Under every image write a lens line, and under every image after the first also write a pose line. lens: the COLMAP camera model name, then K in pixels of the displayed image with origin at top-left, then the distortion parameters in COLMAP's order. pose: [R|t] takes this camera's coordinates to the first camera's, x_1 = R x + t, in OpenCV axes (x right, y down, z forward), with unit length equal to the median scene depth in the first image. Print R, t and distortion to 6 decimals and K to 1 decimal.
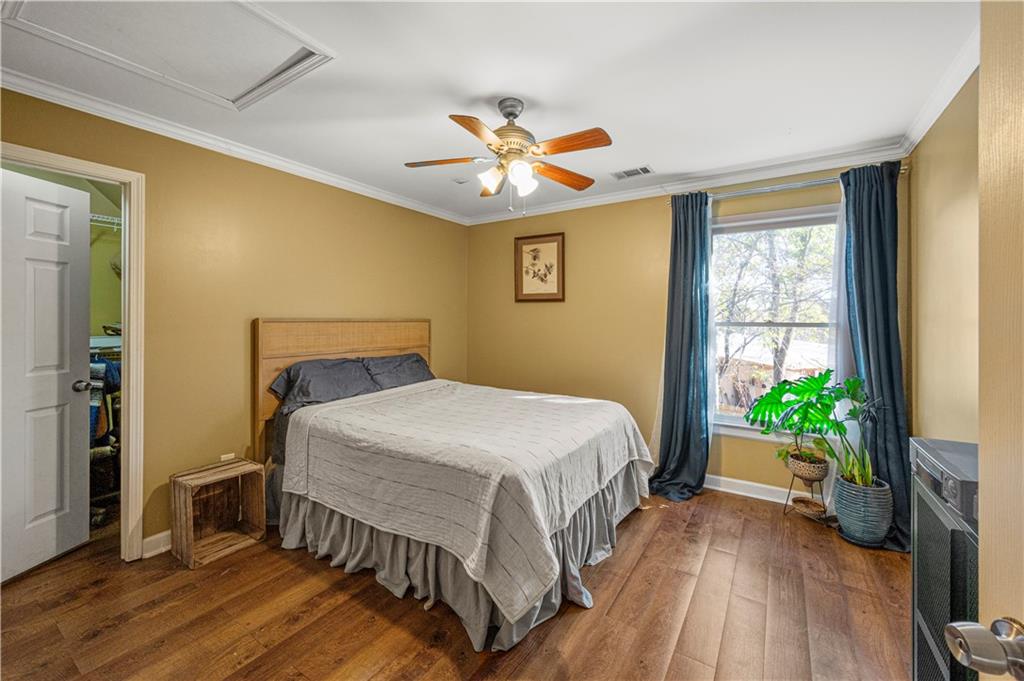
lens RADIAL K [[410.0, 0, 513.9], [0, 410.0, 318.0], [0, 0, 1]] dist [-0.000307, -0.000029]
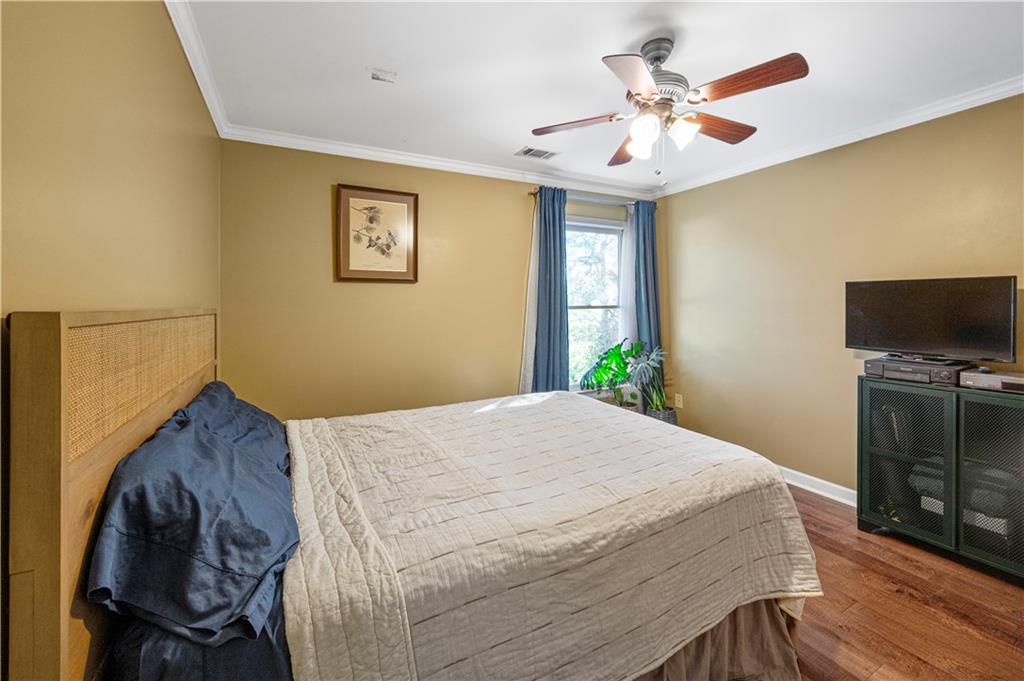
lens RADIAL K [[418.5, 0, 513.5], [0, 418.5, 307.0], [0, 0, 1]] dist [0.000934, 0.000098]
pose [[0.481436, -0.015823, 0.876338, -0.483805], [0.008938, 0.999874, 0.013143, -0.003463], [-0.876436, 0.001505, 0.481517, 0.456180]]
